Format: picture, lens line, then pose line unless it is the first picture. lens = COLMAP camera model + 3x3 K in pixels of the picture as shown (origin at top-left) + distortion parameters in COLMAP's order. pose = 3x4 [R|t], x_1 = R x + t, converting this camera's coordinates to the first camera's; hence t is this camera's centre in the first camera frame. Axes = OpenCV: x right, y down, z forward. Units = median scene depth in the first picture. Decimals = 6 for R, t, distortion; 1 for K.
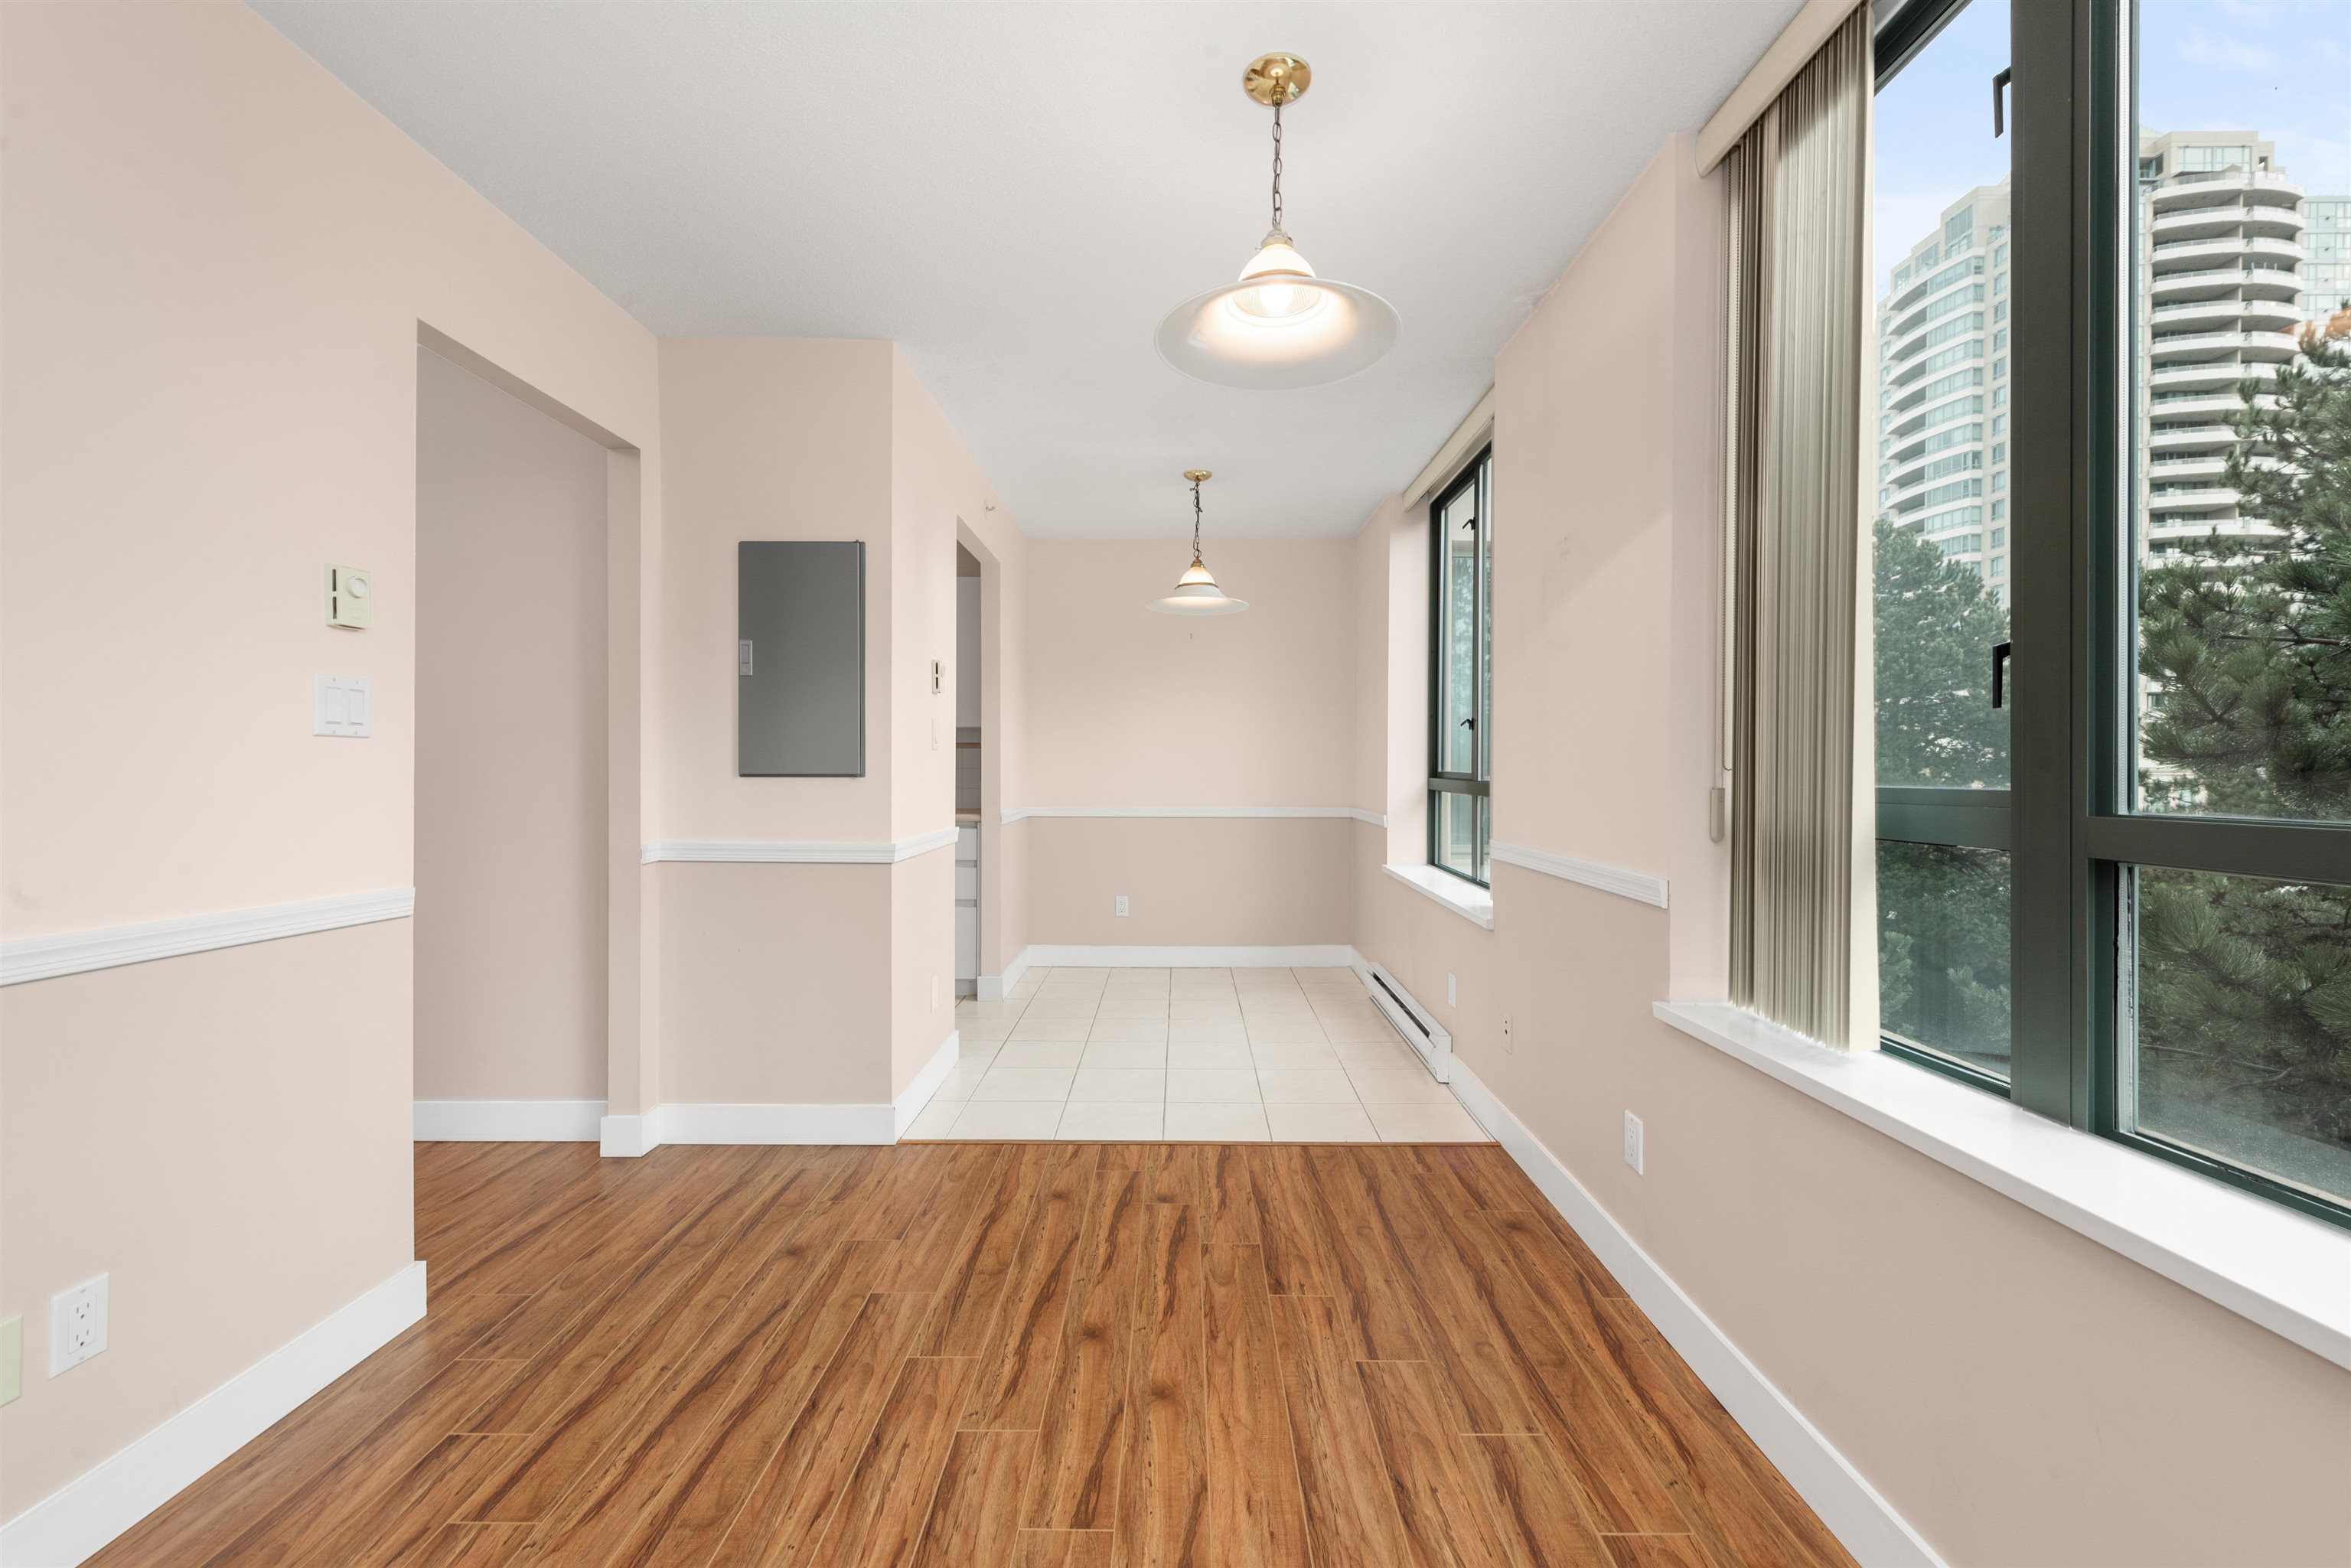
lens RADIAL K [[925.5, 0, 1176.8], [0, 925.5, 769.4], [0, 0, 1]] dist [0.003433, -0.000326]
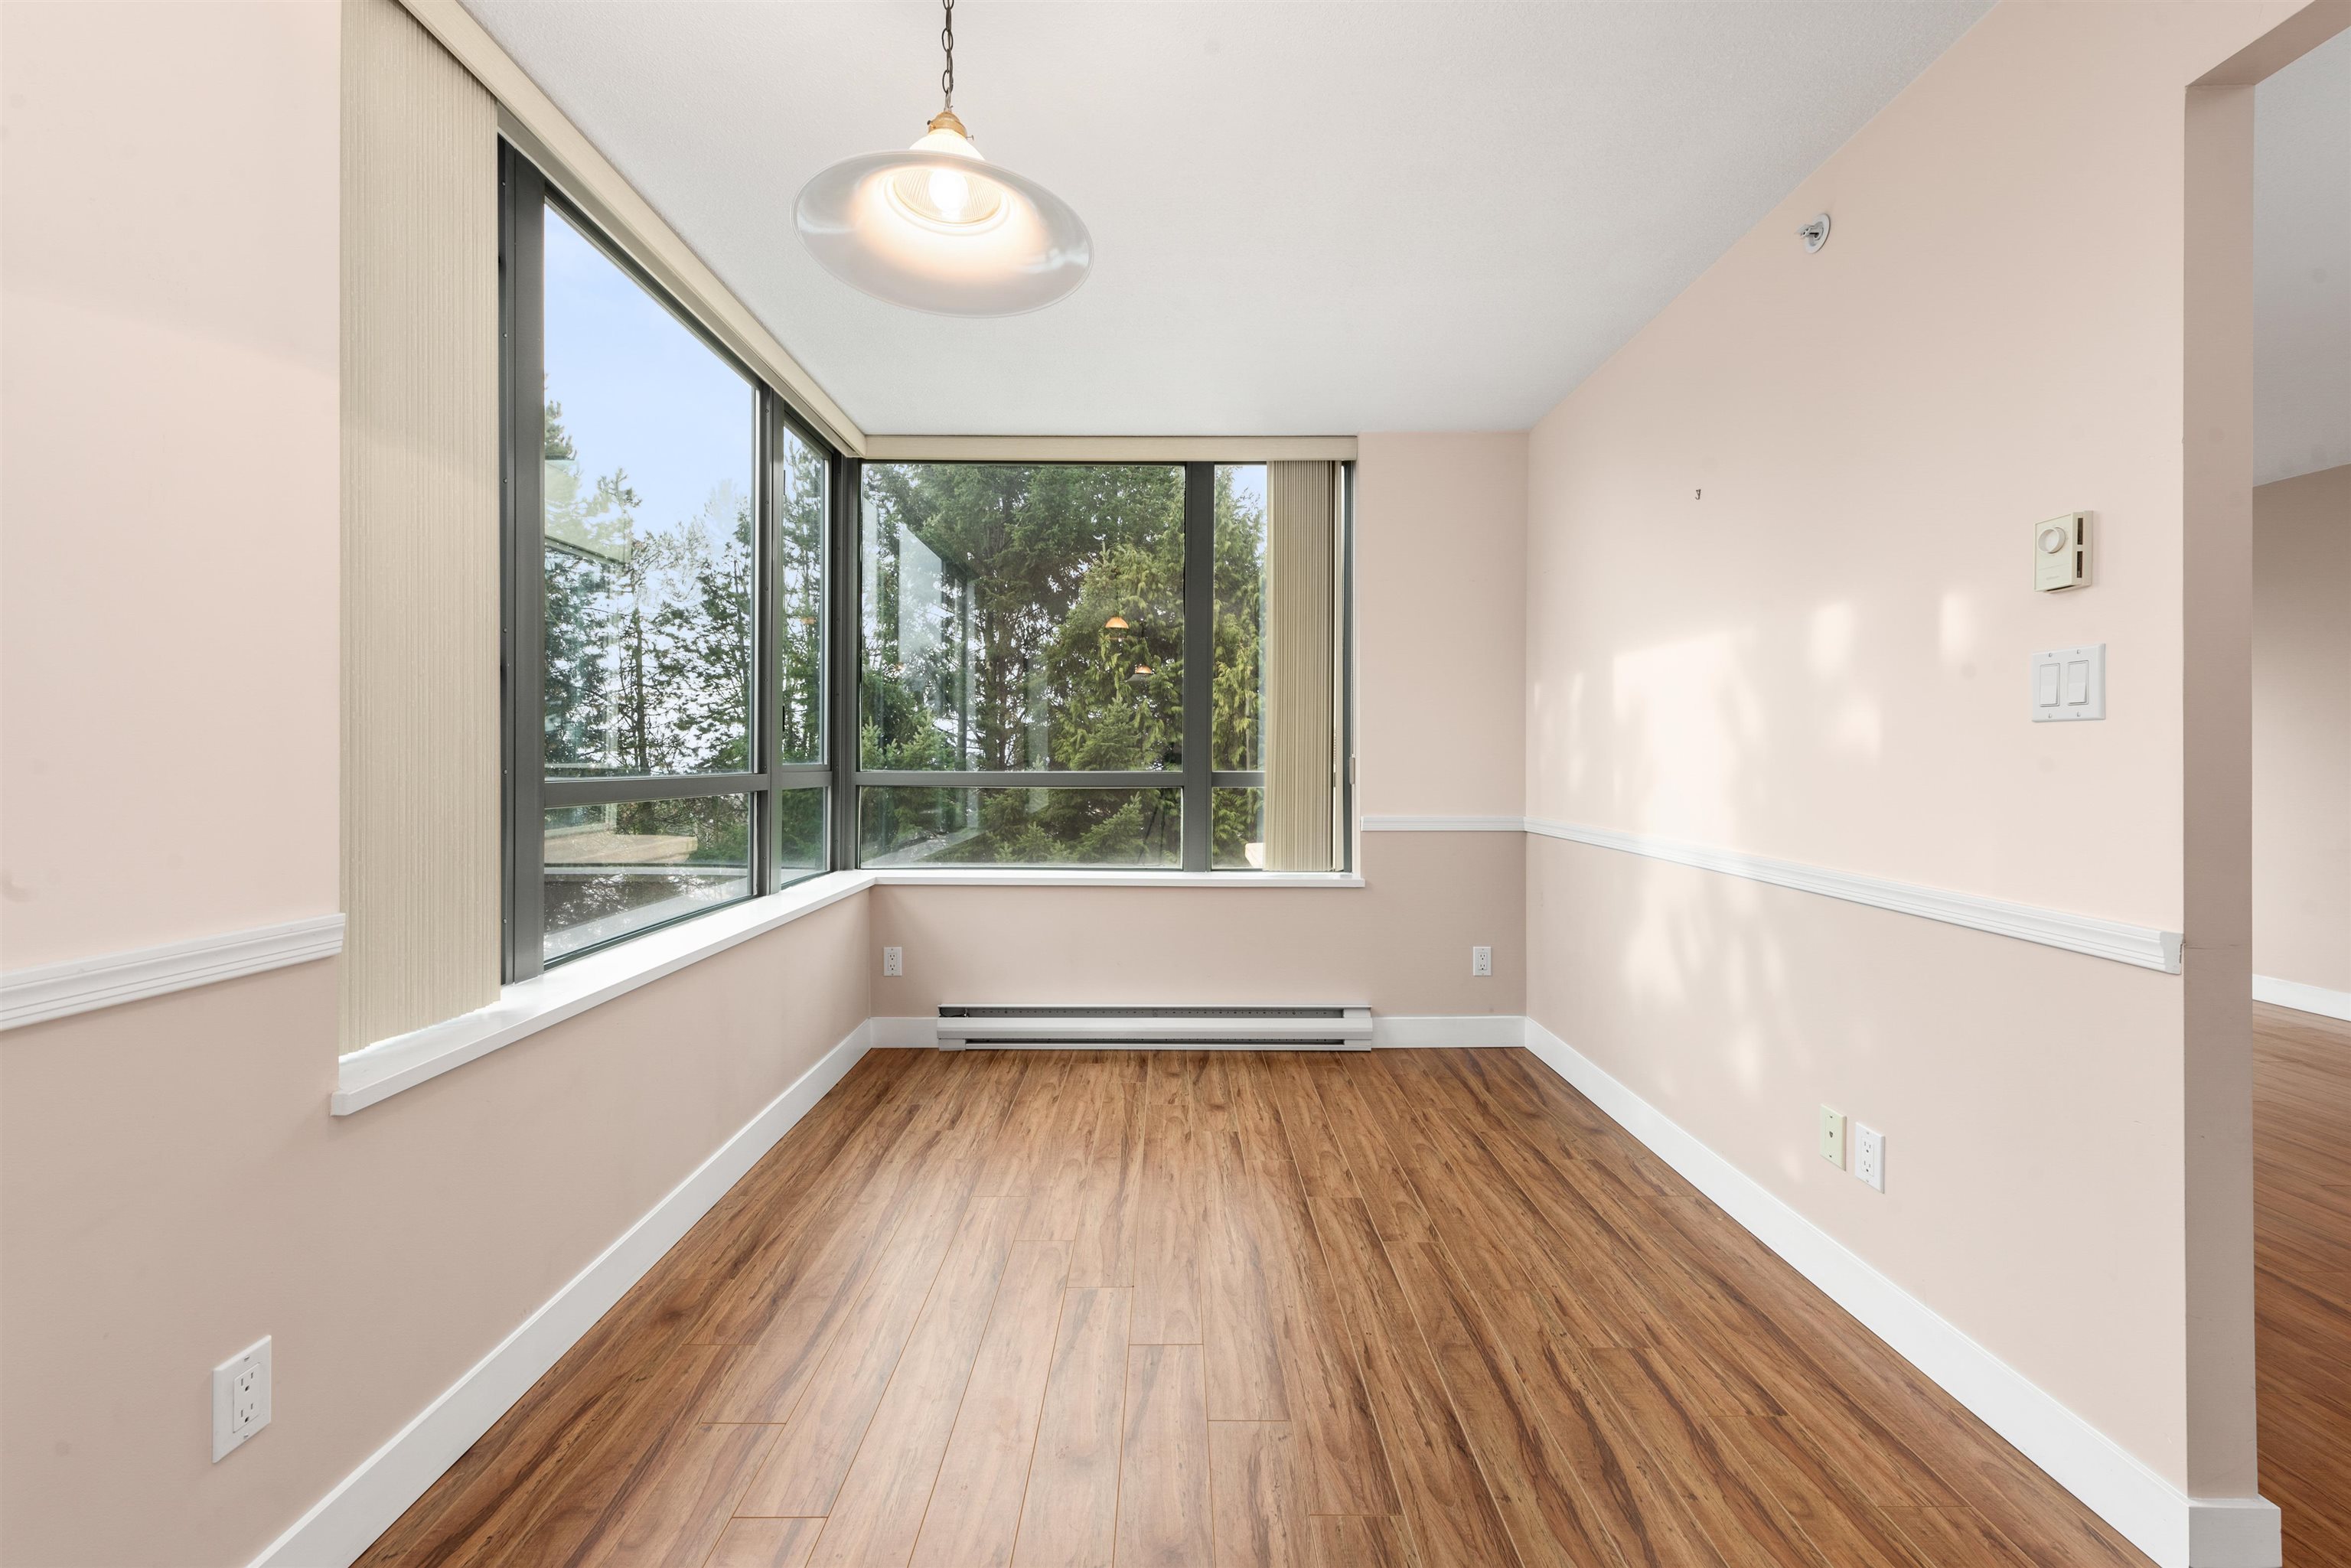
lens RADIAL K [[925.5, 0, 1176.8], [0, 925.5, 769.4], [0, 0, 1]] dist [0.003433, -0.000326]
pose [[-0.999912, -0.004630, -0.012433, -0.095045], [-0.004726, 0.999959, 0.007724, 0.006523], [0.012397, 0.007782, -0.999893, 1.917953]]
